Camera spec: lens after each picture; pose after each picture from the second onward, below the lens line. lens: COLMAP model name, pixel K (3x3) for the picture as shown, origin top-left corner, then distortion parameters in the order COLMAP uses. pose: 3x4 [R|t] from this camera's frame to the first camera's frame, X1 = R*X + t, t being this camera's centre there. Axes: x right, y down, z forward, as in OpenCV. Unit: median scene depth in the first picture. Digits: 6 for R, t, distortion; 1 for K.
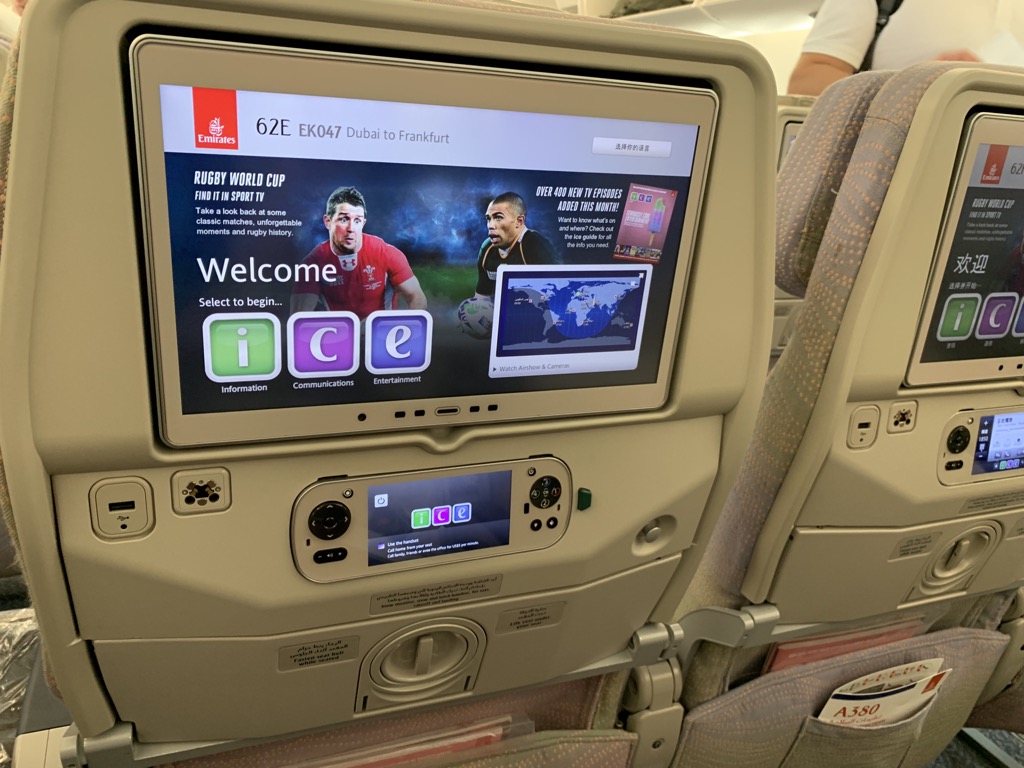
lens RADIAL K [[845.5, 0, 530.0], [0, 845.5, 382.5], [0, 0, 1]] dist [0.081176, -0.104925]
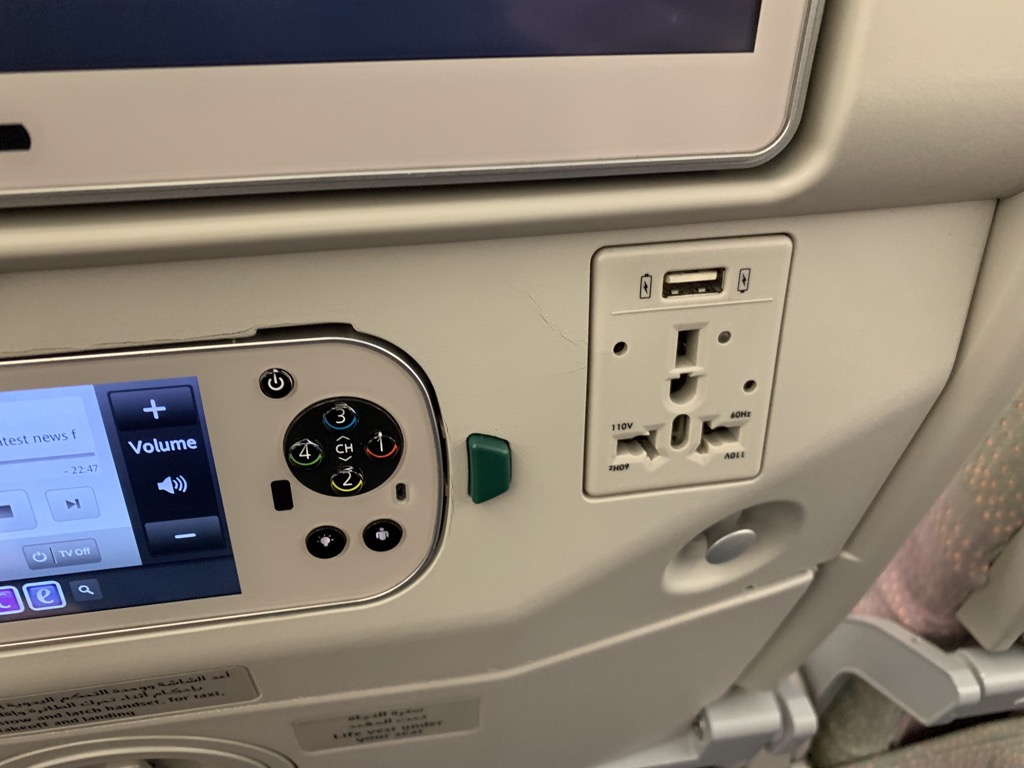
lens RADIAL K [[821.6, 0, 512.0], [0, 821.6, 384.0], [0, 0, 1]] dist [0.020862, 0.004598]
pose [[0.975795, 0.057521, -0.210985, 0.140954], [-0.012702, 0.978066, 0.207905, 0.047367], [0.218317, -0.200193, 0.955123, 0.759058]]
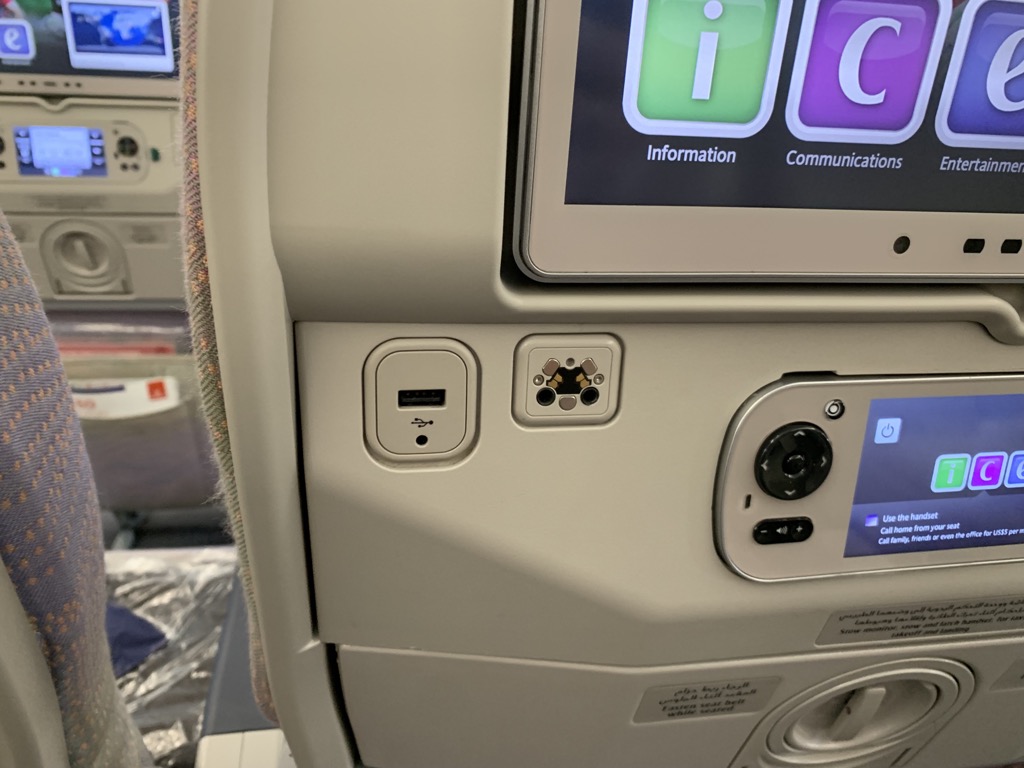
lens RADIAL K [[821.6, 0, 512.0], [0, 821.6, 384.0], [0, 0, 1]] dist [0.020862, 0.004598]
pose [[0.983676, 0.052684, -0.172064, -0.292419], [-0.045915, 0.998016, 0.043086, 0.096210], [0.173992, -0.034483, 0.984143, 0.462939]]
